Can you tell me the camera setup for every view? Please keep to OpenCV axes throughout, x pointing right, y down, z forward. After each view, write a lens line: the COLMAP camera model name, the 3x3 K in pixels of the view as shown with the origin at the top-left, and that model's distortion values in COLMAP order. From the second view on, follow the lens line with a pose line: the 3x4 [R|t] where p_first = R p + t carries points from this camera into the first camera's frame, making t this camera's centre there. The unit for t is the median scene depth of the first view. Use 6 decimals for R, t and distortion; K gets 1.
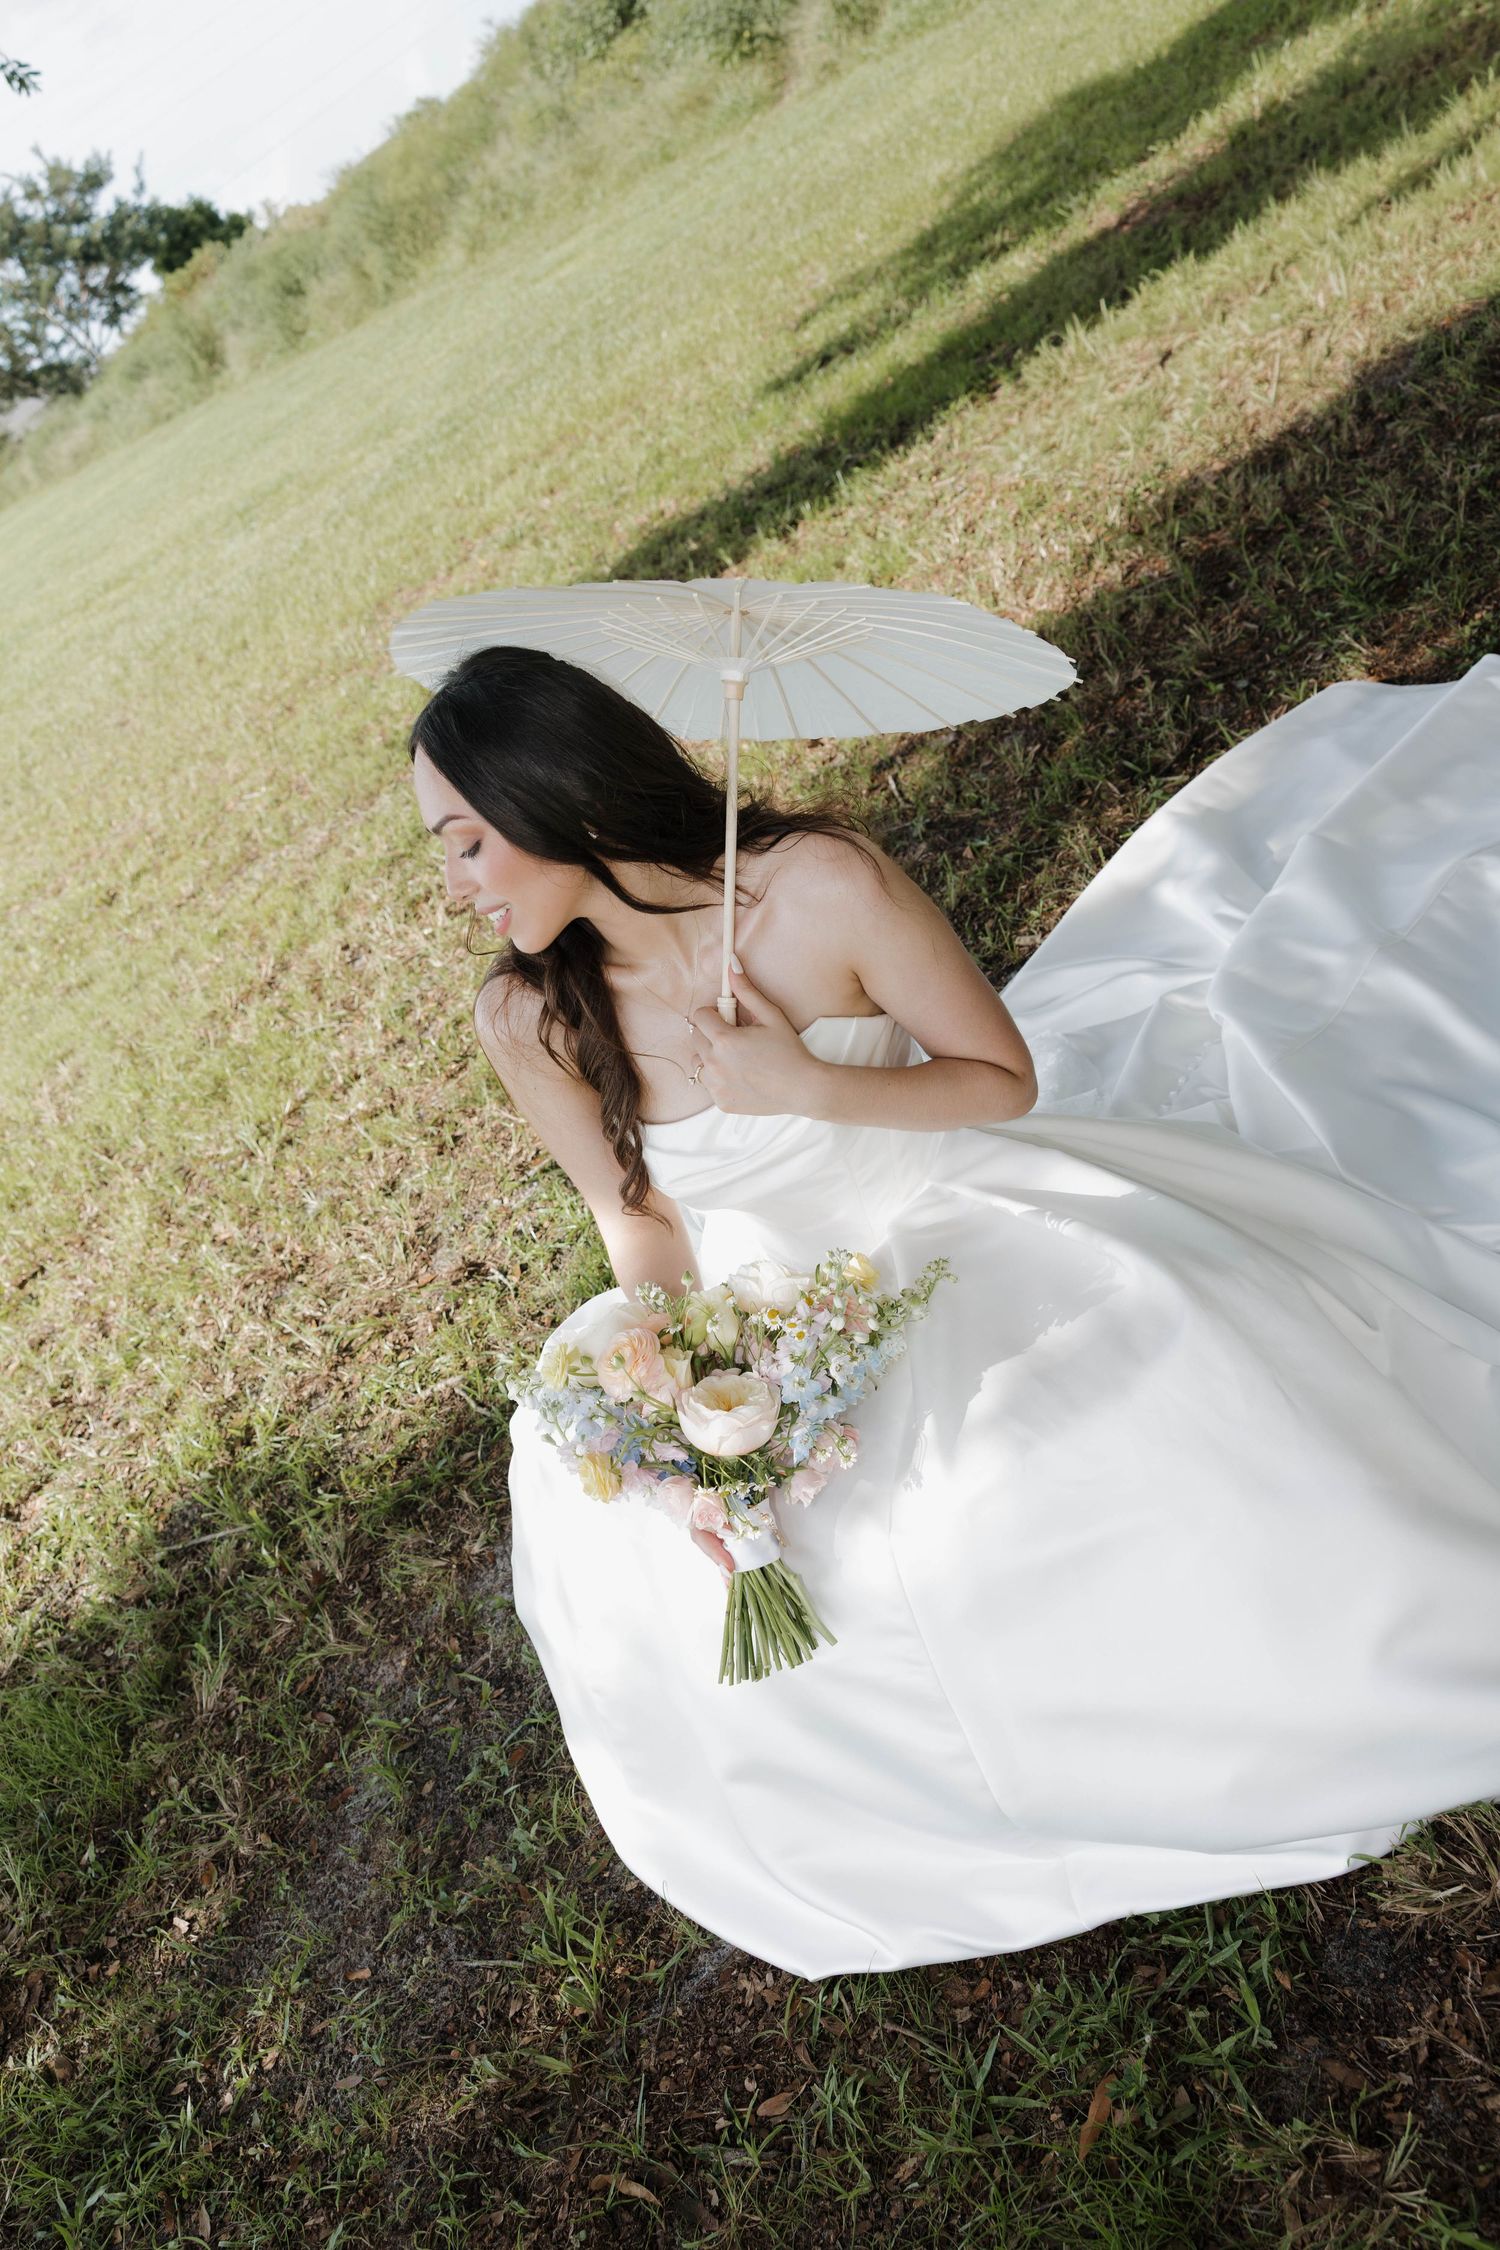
lens RADIAL K [[1775.9, 0, 744.9], [0, 1775.9, 1165.2], [0, 0, 1]] dist [-0.001662, 0.023907]
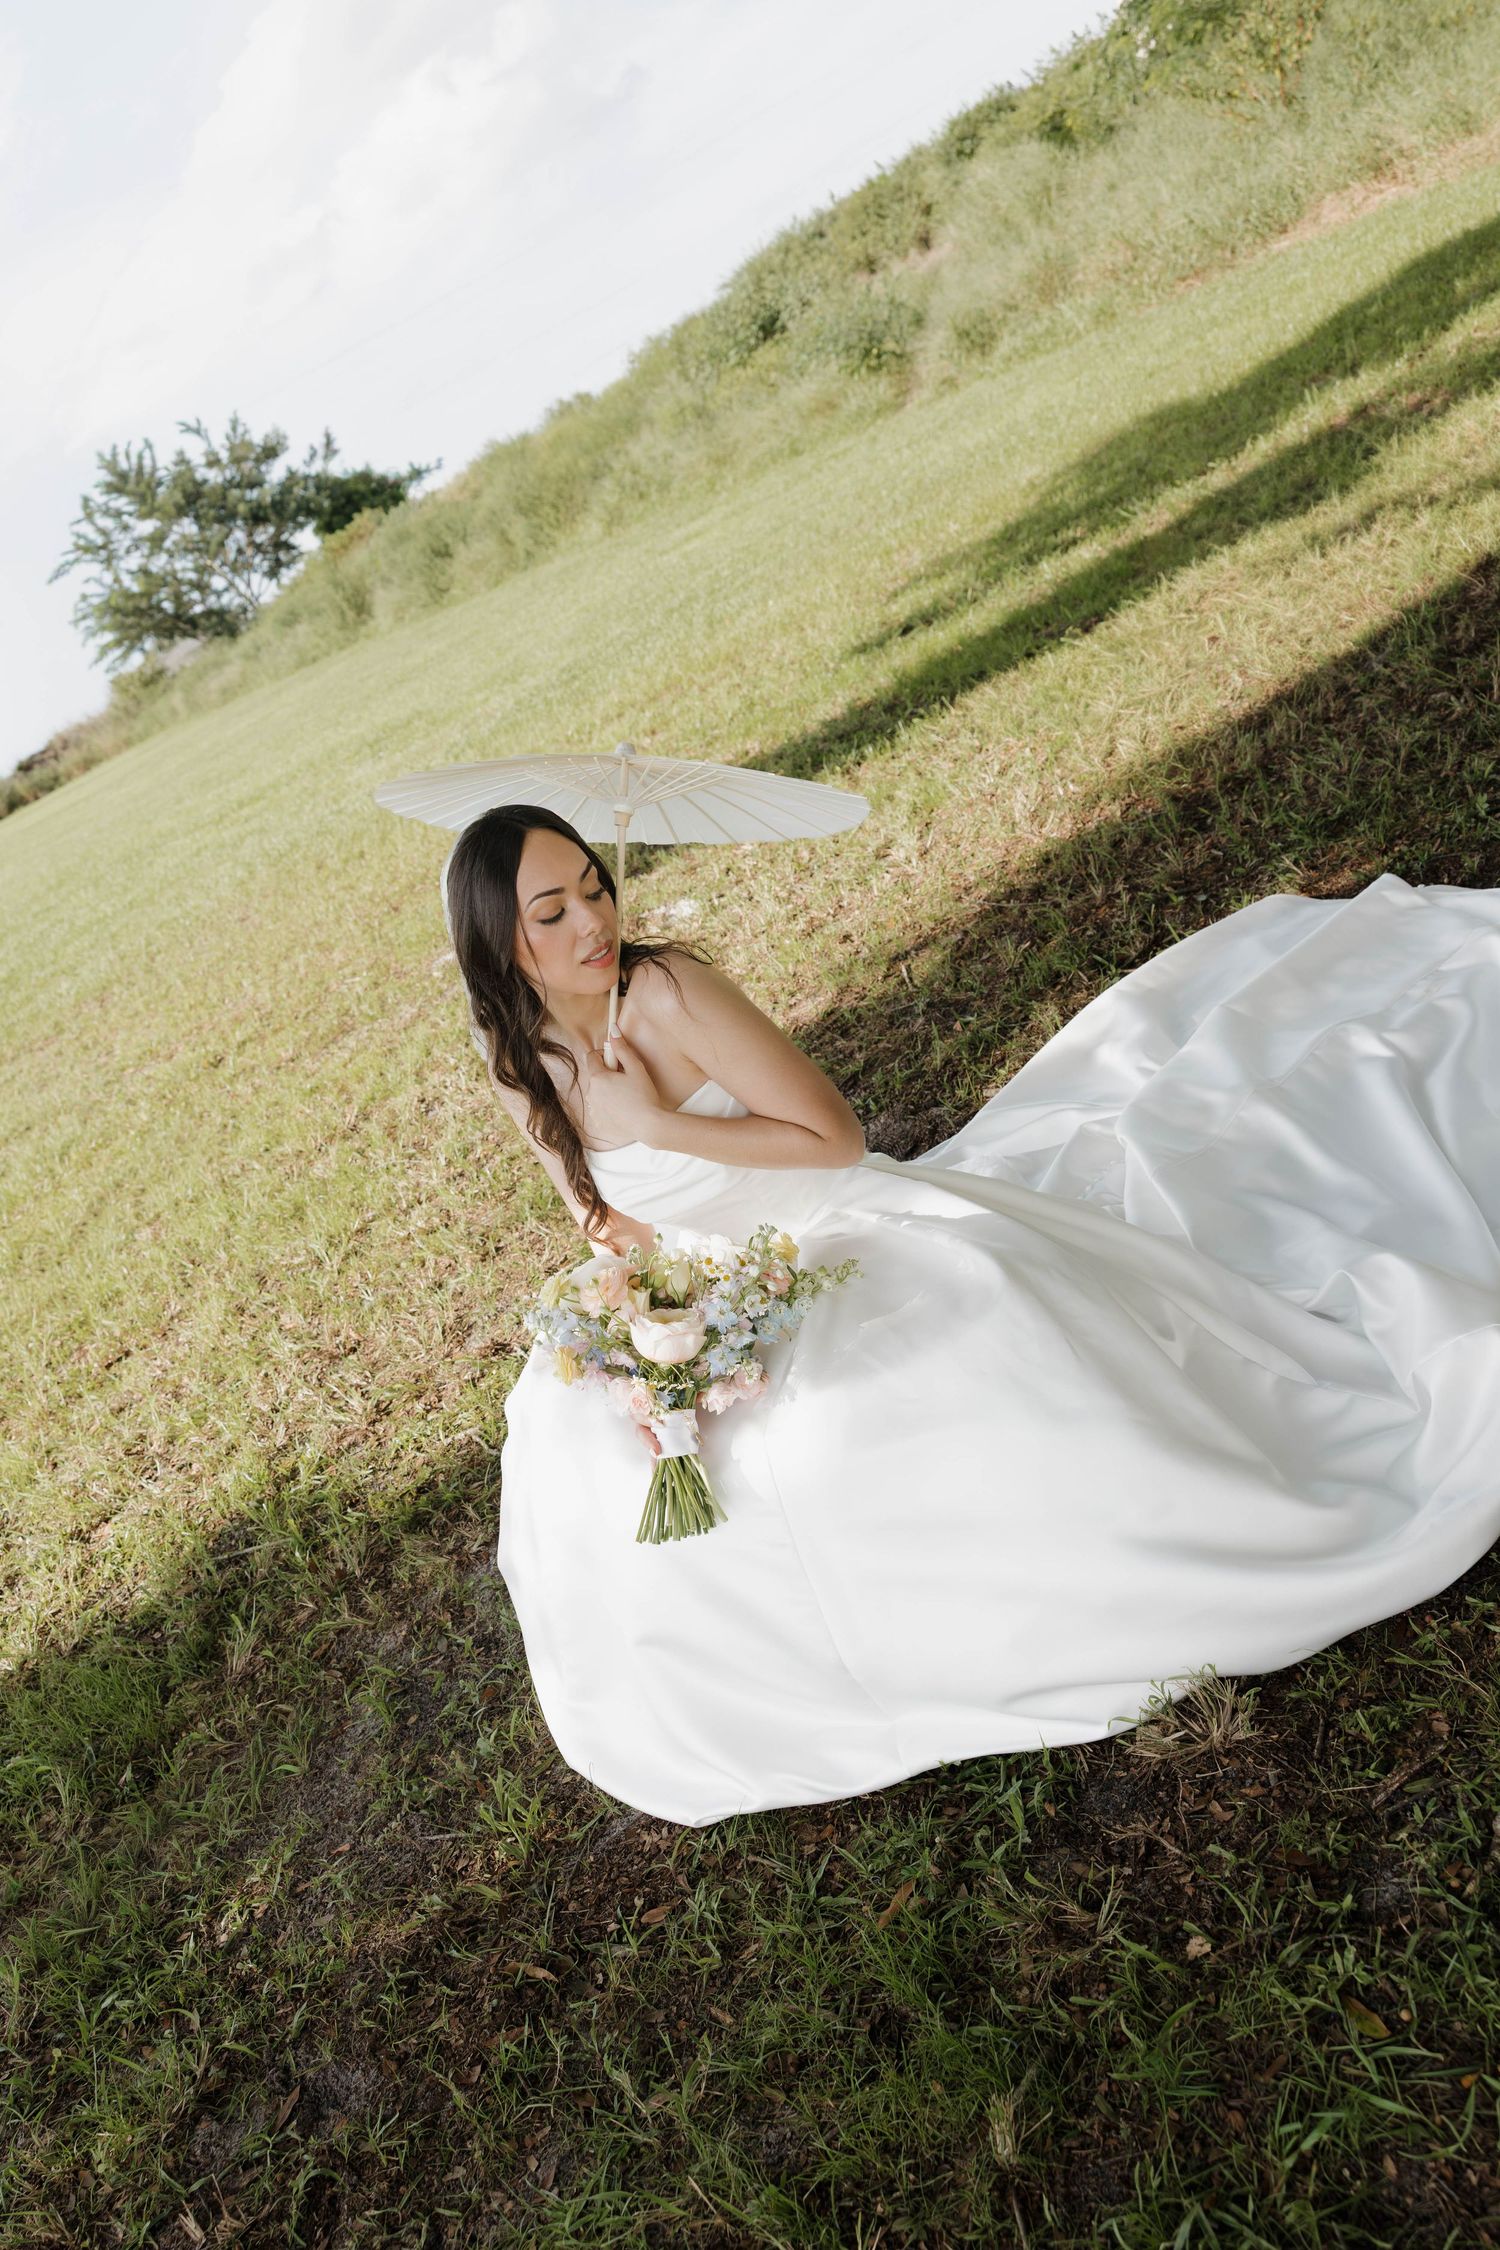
lens RADIAL K [[1809.4, 0, 740.8], [0, 1809.4, 1124.9], [0, 0, 1]] dist [-0.015394, 0.032210]
pose [[0.996915, 0.057884, -0.053009, 0.052205], [-0.065518, 0.985591, -0.155941, 0.081696], [0.043219, 0.158933, 0.986343, -0.159294]]
